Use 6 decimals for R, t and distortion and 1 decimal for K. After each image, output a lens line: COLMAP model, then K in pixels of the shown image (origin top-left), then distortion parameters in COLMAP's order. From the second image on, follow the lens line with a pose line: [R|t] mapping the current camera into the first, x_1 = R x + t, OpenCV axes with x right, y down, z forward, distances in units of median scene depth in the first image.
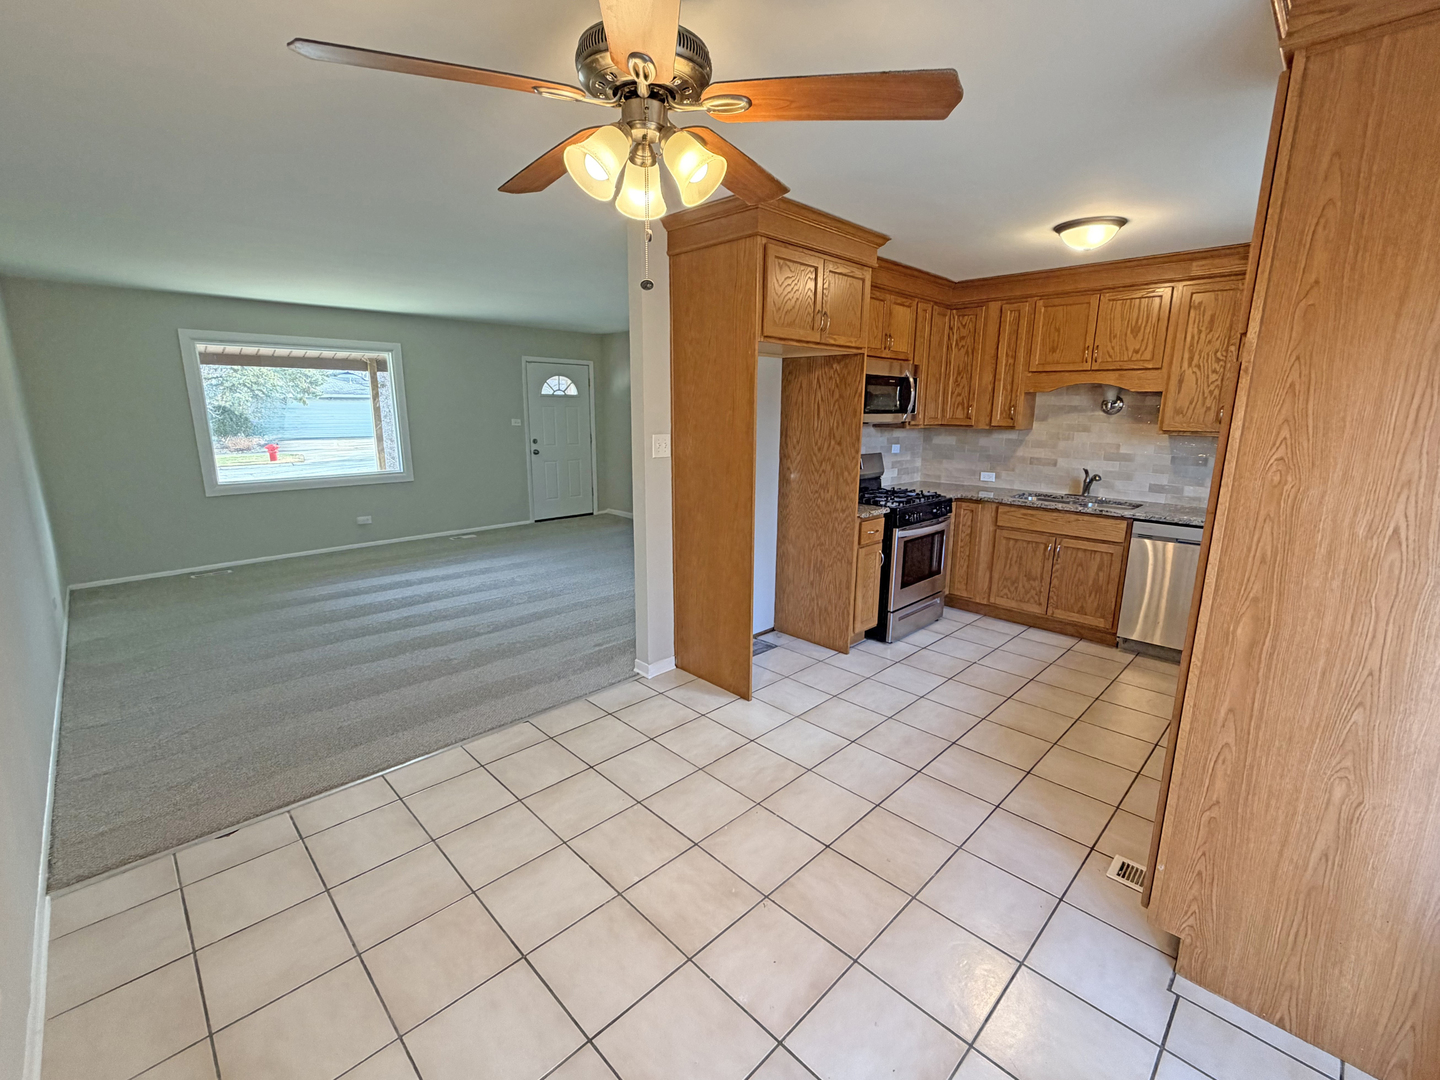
lens RADIAL K [[621.4, 0, 718.0], [0, 621.4, 538.9], [0, 0, 1]] dist [-0.003356, -0.000090]
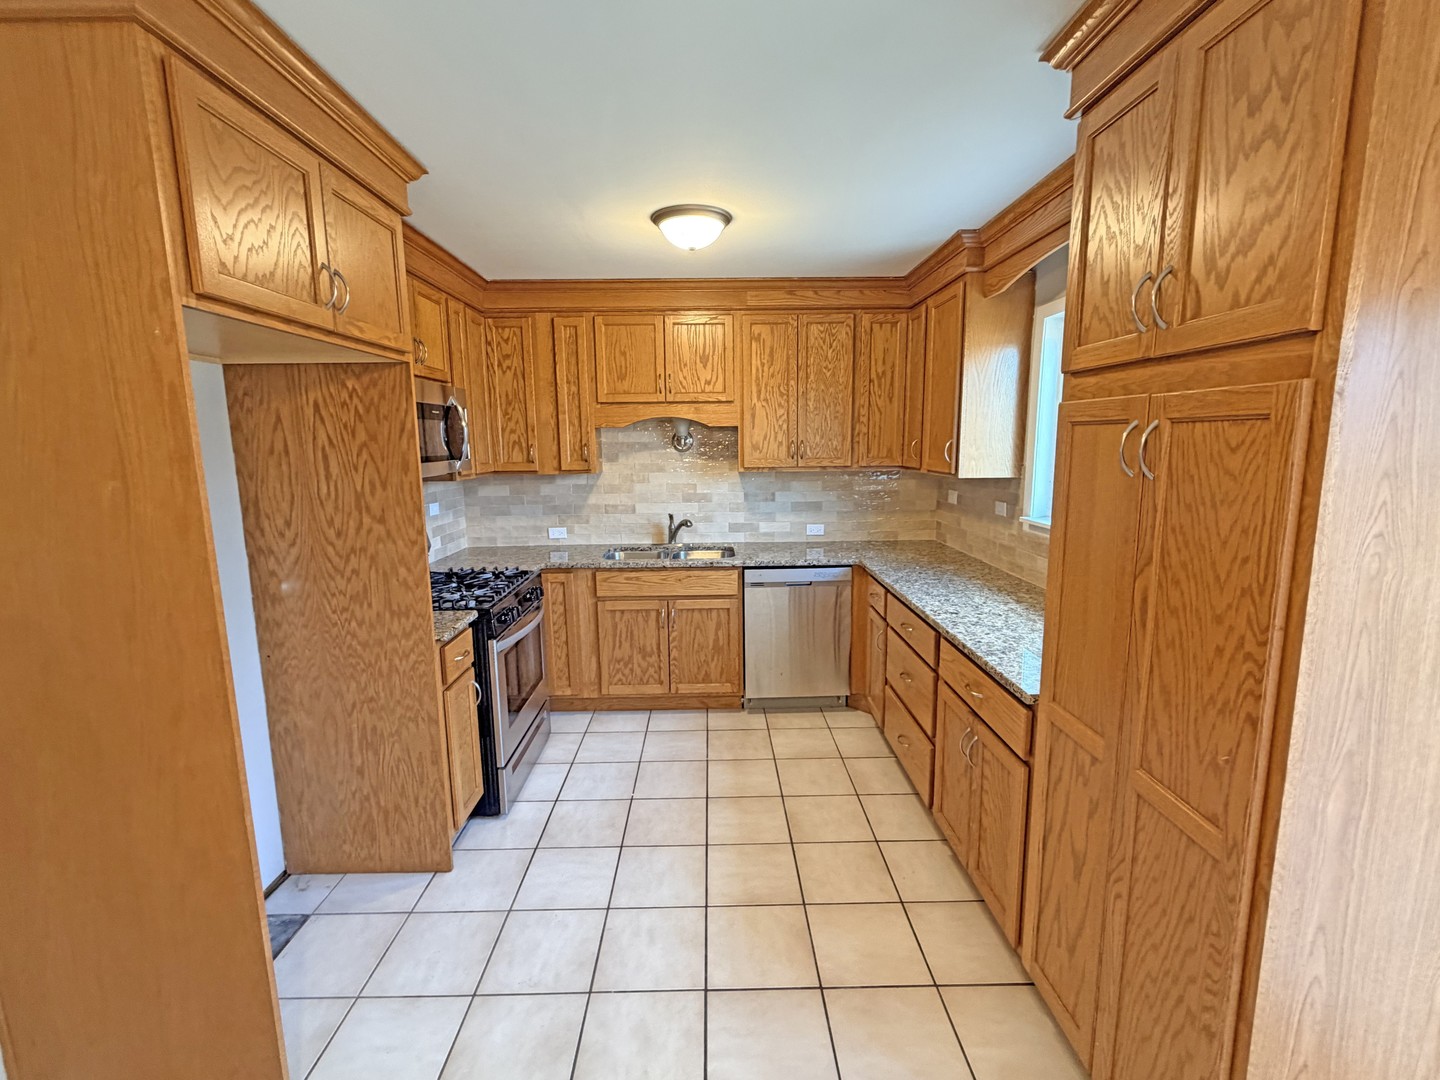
lens RADIAL K [[636.0, 0, 714.8], [0, 636.0, 540.1], [0, 0, 1]] dist [-0.001364, -0.000147]
pose [[0.696129, -0.129157, 0.706204, -0.002317], [0.168348, 0.985624, 0.014313, -0.085302], [-0.697900, 0.108924, 0.707864, 0.352389]]
